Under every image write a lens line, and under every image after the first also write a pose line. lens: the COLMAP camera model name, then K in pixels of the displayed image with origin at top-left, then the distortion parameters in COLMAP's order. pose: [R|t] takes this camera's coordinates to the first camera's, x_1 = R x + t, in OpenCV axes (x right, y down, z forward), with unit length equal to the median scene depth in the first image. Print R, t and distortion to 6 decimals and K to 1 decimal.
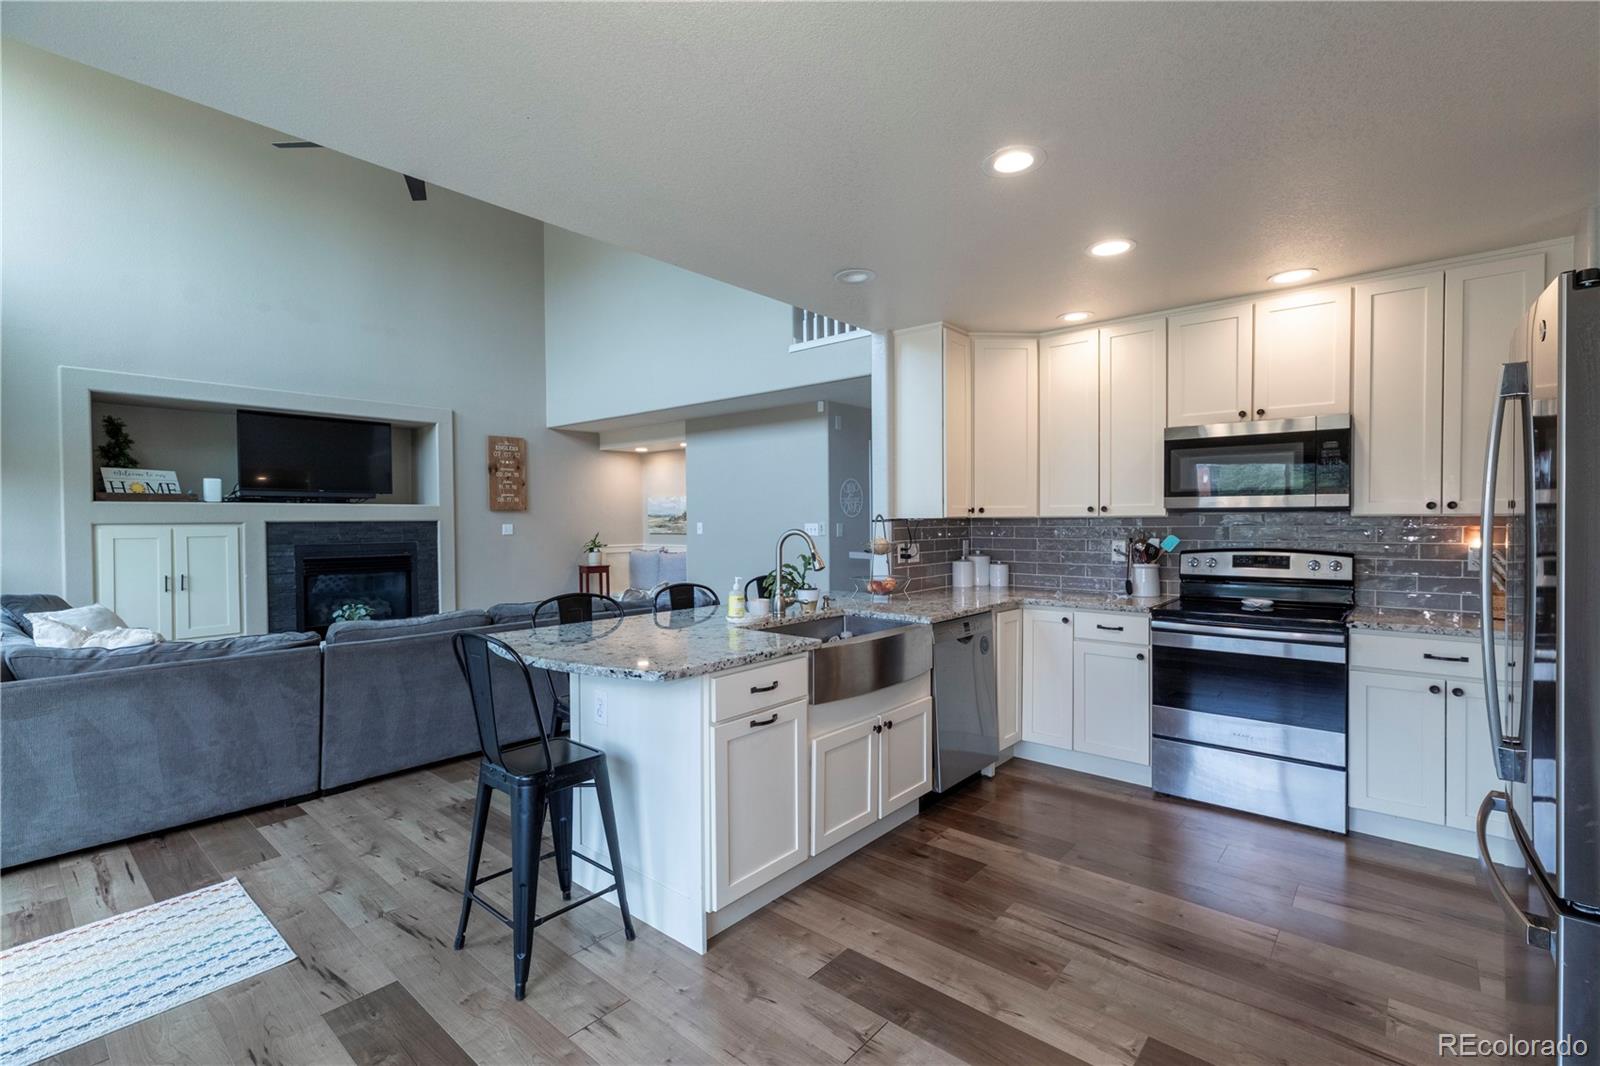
lens RADIAL K [[715.3, 0, 805.6], [0, 715.3, 531.8], [0, 0, 1]] dist [0.006395, -0.001307]
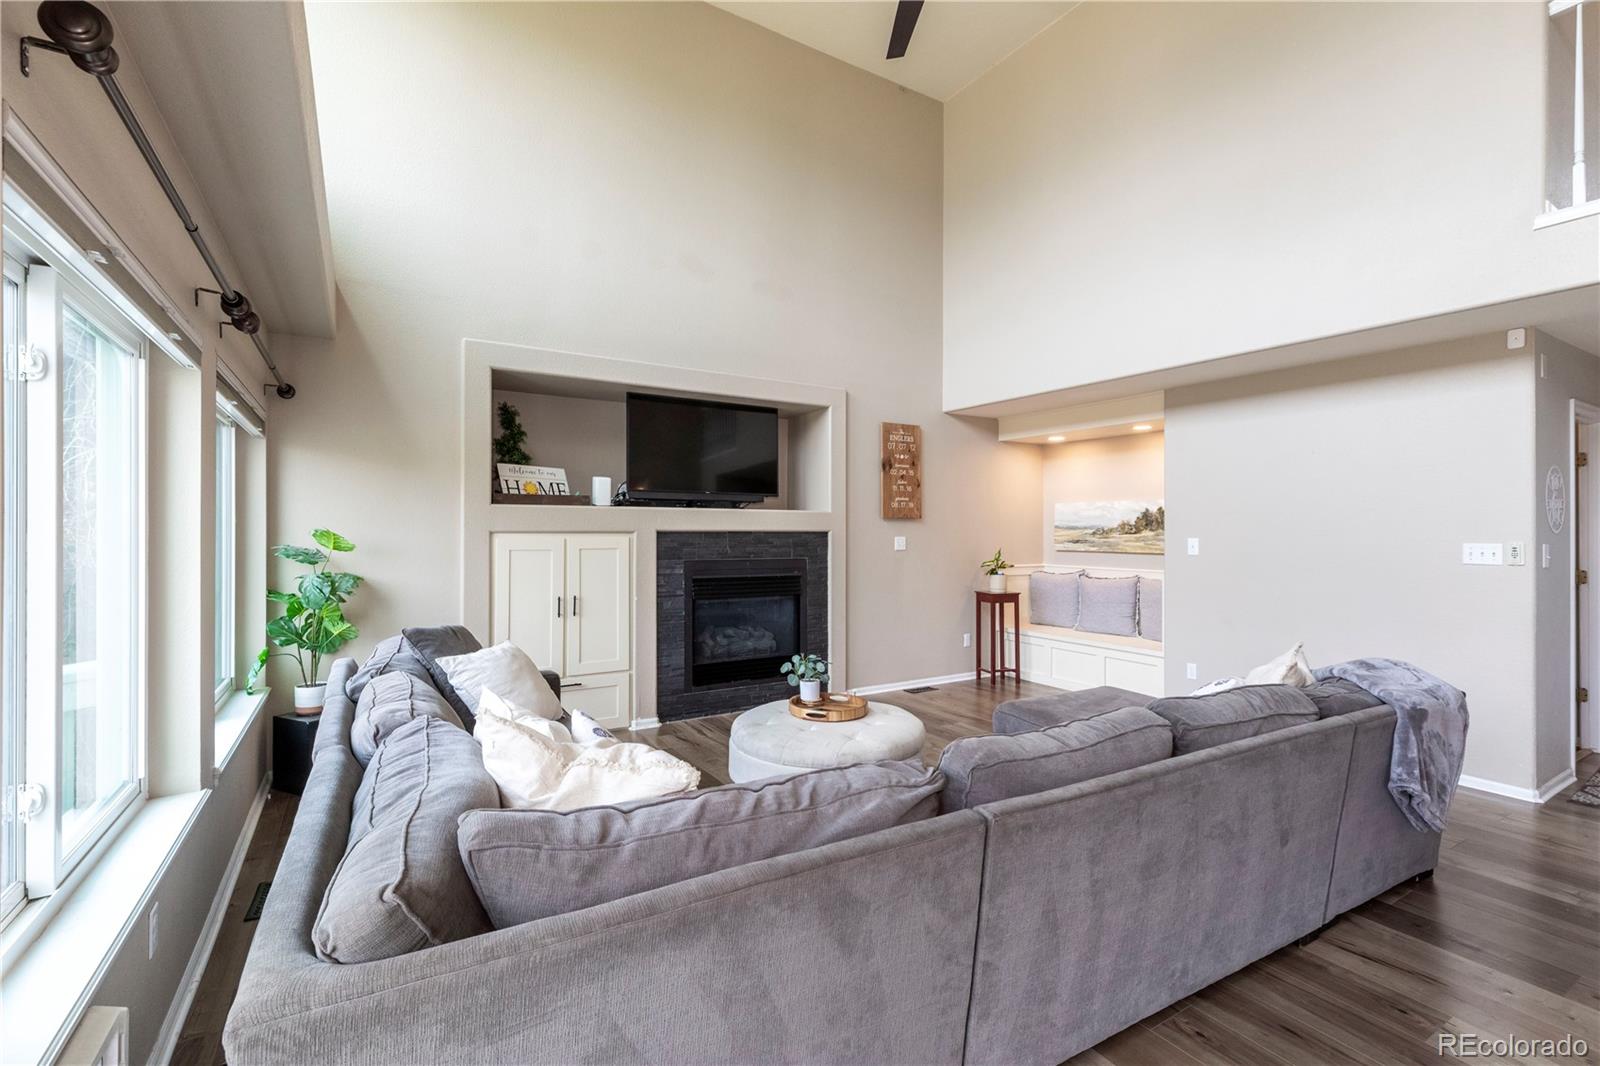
lens RADIAL K [[715.3, 0, 803.5], [0, 715.3, 531.0], [0, 0, 1]] dist [0.006395, -0.001307]
pose [[0.952286, 0.010512, -0.305025, -0.388049], [-0.015692, 0.999771, -0.014535, -0.005180], [0.304802, 0.018628, 0.952233, 0.320576]]
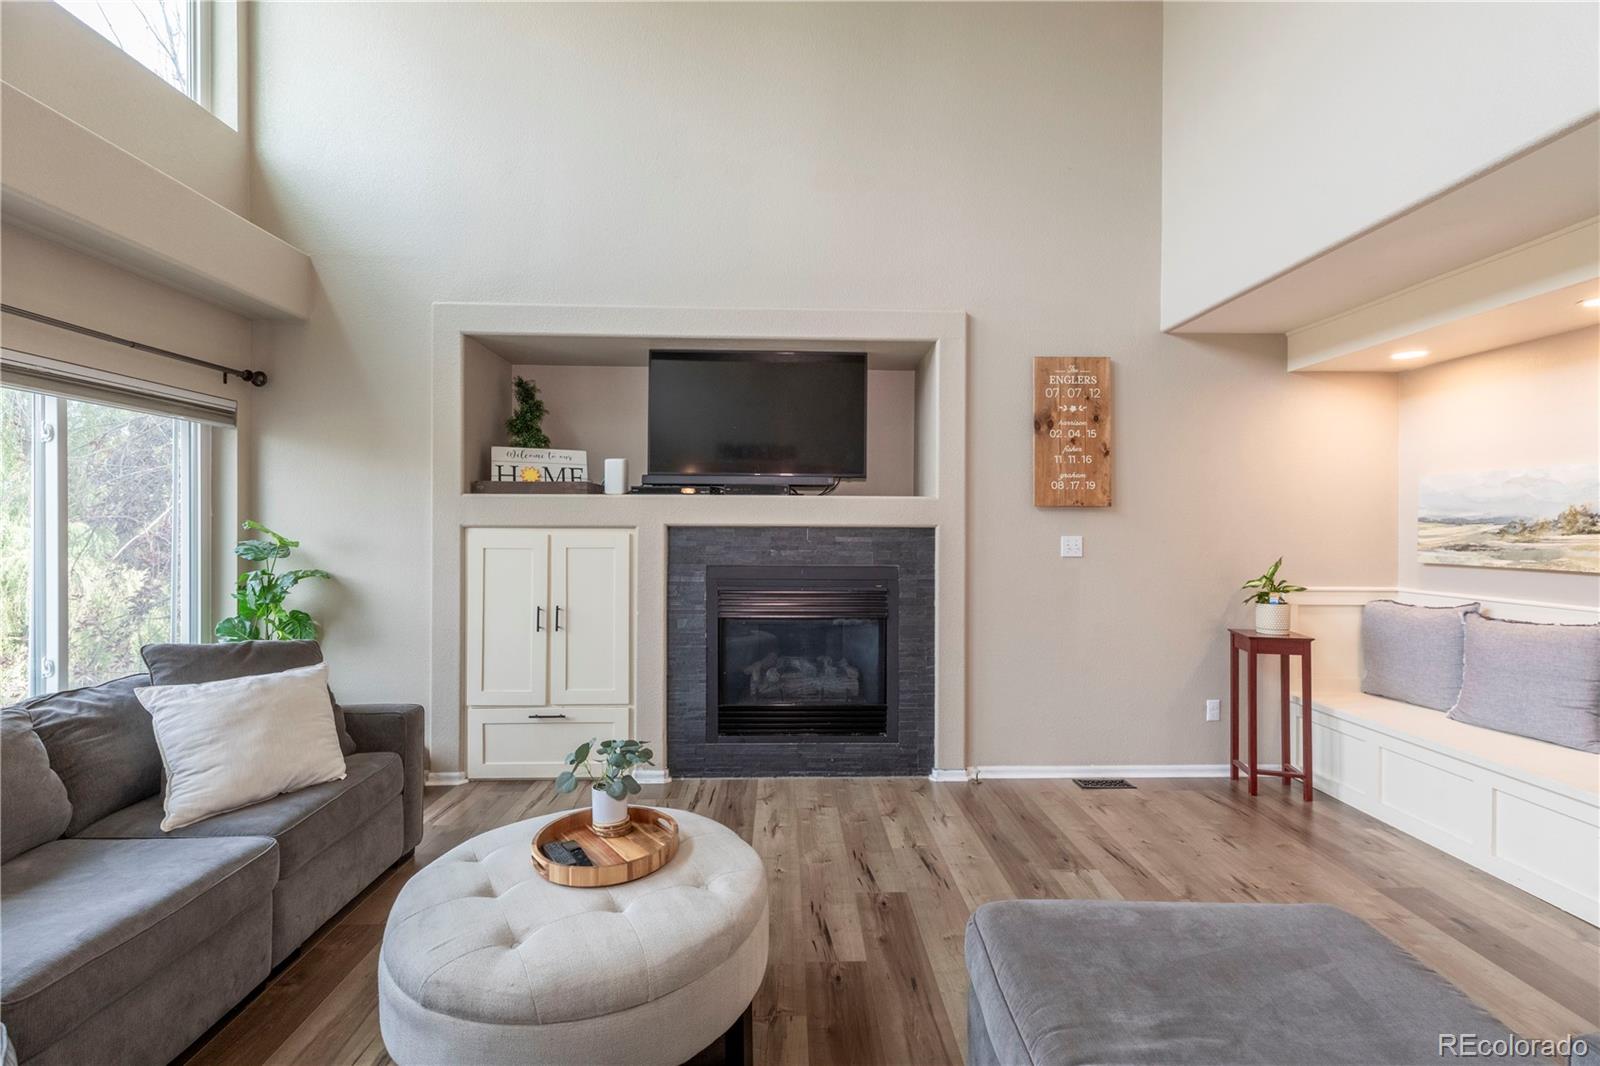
lens RADIAL K [[715.3, 0, 810.5], [0, 715.3, 528.9], [0, 0, 1]] dist [0.006395, -0.001307]
pose [[0.675710, 0.013286, -0.737048, -0.244251], [-0.023178, 0.999726, -0.003228, -0.013032], [0.736803, 0.019264, 0.675833, 0.744693]]
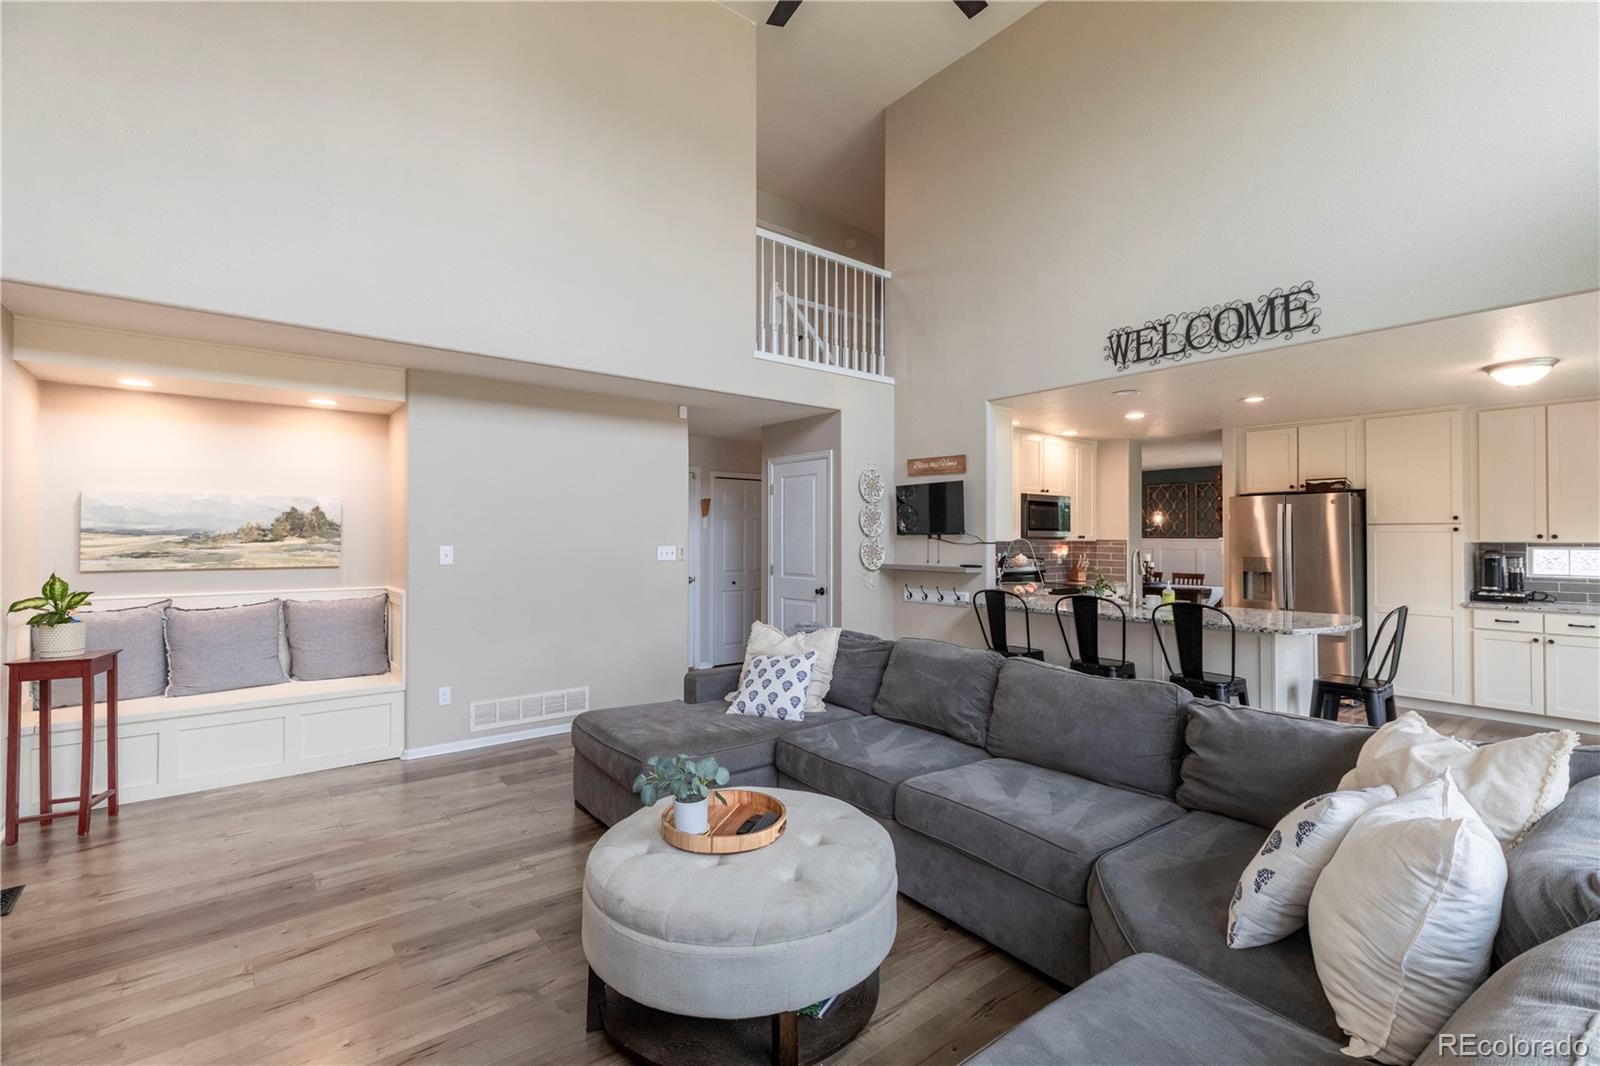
lens RADIAL K [[715.3, 0, 811.6], [0, 715.3, 531.2], [0, 0, 1]] dist [0.006395, -0.001307]
pose [[0.175256, 0.016412, 0.984386, -0.912400], [0.014597, 0.999708, -0.019266, -0.011988], [-0.984415, 0.017746, 0.174965, 0.786132]]
